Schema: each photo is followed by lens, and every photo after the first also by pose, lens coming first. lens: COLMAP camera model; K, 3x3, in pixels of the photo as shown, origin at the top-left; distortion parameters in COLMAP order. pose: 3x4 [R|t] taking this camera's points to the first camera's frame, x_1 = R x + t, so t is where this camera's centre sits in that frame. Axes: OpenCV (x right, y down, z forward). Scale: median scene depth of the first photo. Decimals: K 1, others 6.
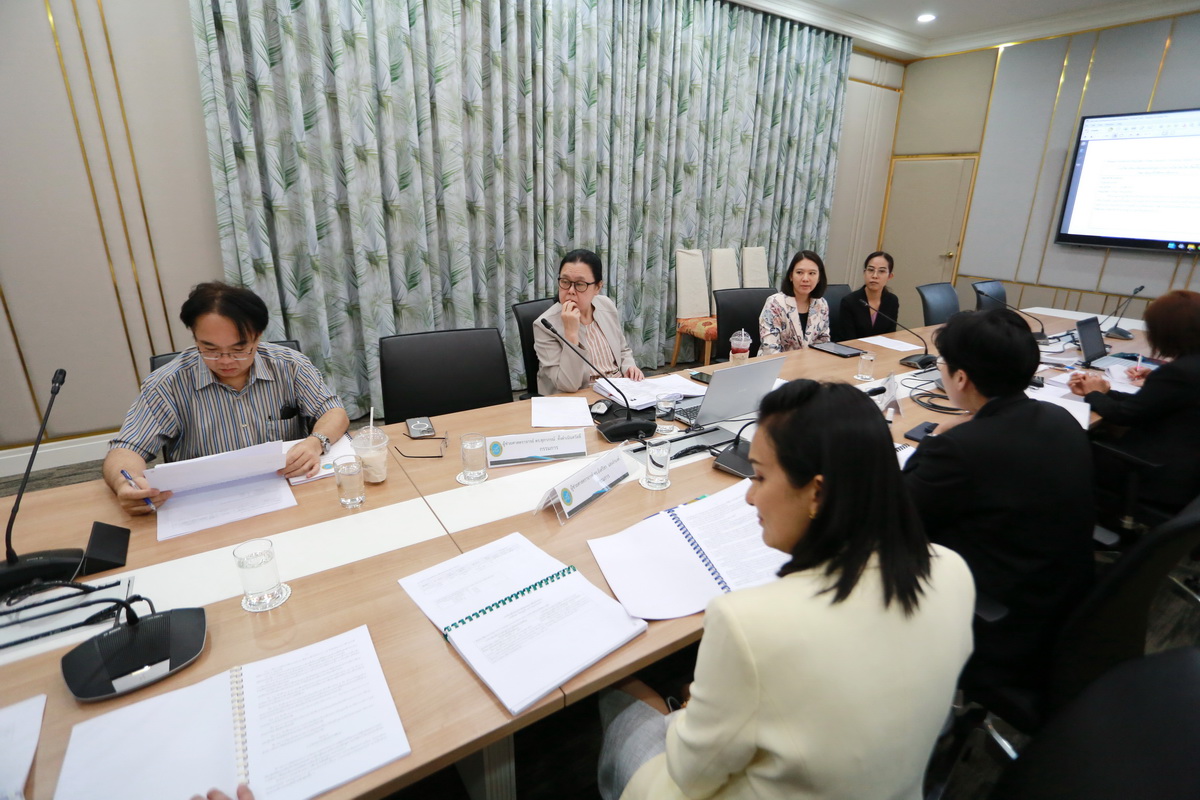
lens RADIAL K [[573.8, 0, 601.8], [0, 573.8, 387.1], [0, 0, 1]] dist [-0.055737, 0.018211]
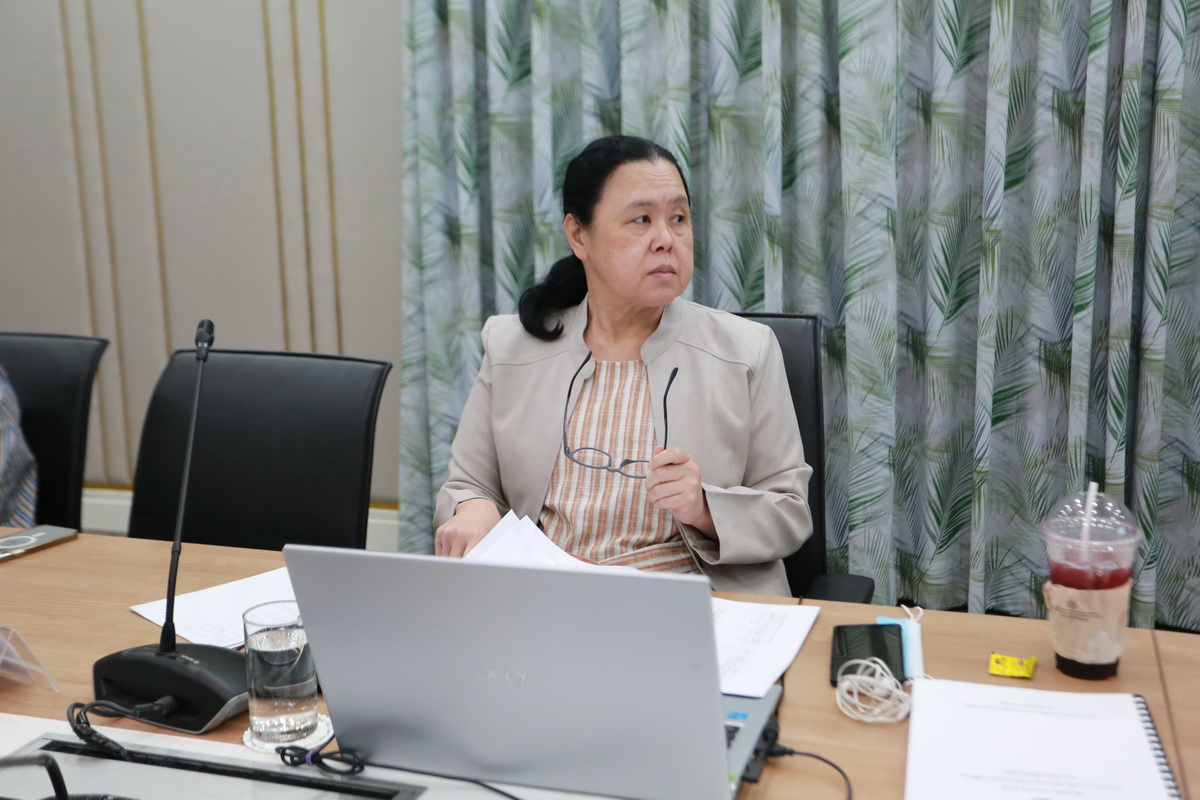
lens RADIAL K [[1294.4, 0, 593.2], [0, 1294.4, 370.4], [0, 0, 1]] dist [0.040012, 0.000000]
pose [[0.622605, 0.094851, -0.776766, 0.401846], [-0.219362, 0.973983, -0.056893, -0.055514], [0.751161, 0.205814, 0.627214, 0.397902]]
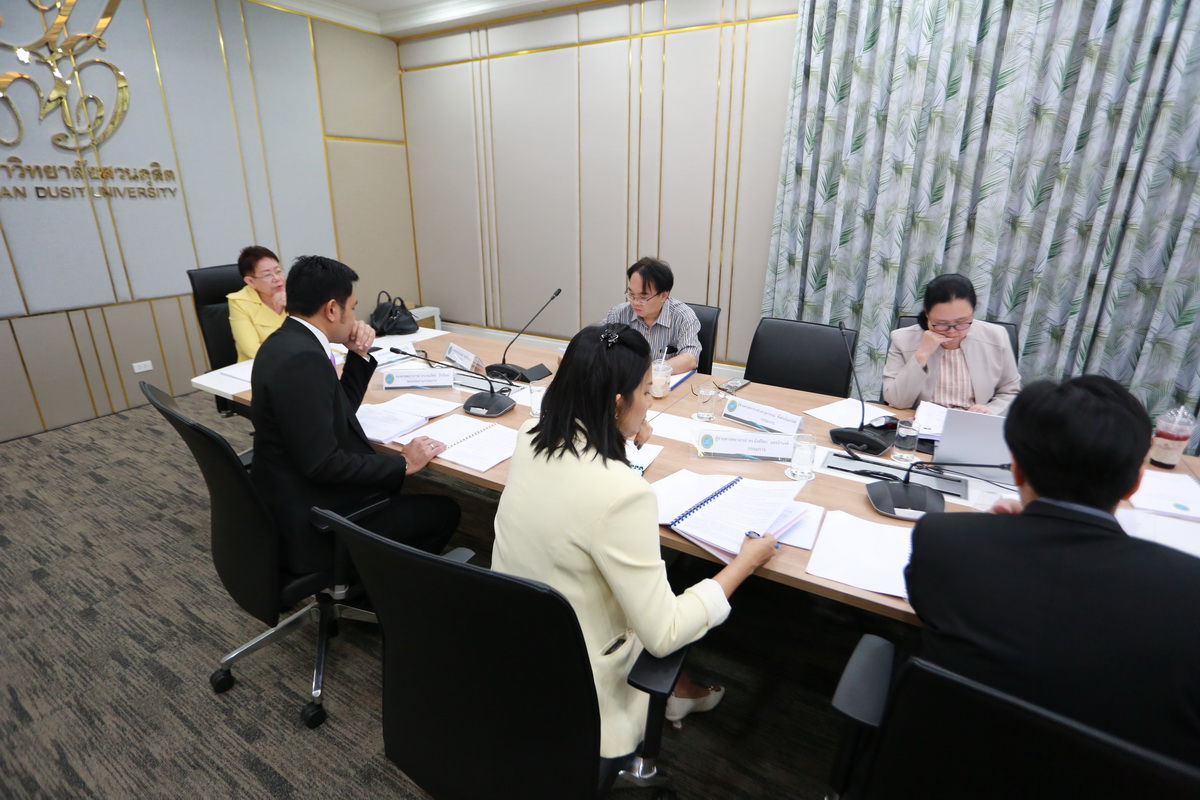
lens RADIAL K [[573.8, 0, 611.1], [0, 573.8, 383.0], [0, 0, 1]] dist [-0.055737, 0.018211]
pose [[0.449866, 0.263383, -0.853376, 0.381264], [-0.283108, 0.948301, 0.143437, -0.022787], [0.847036, 0.177070, 0.501174, 0.068243]]
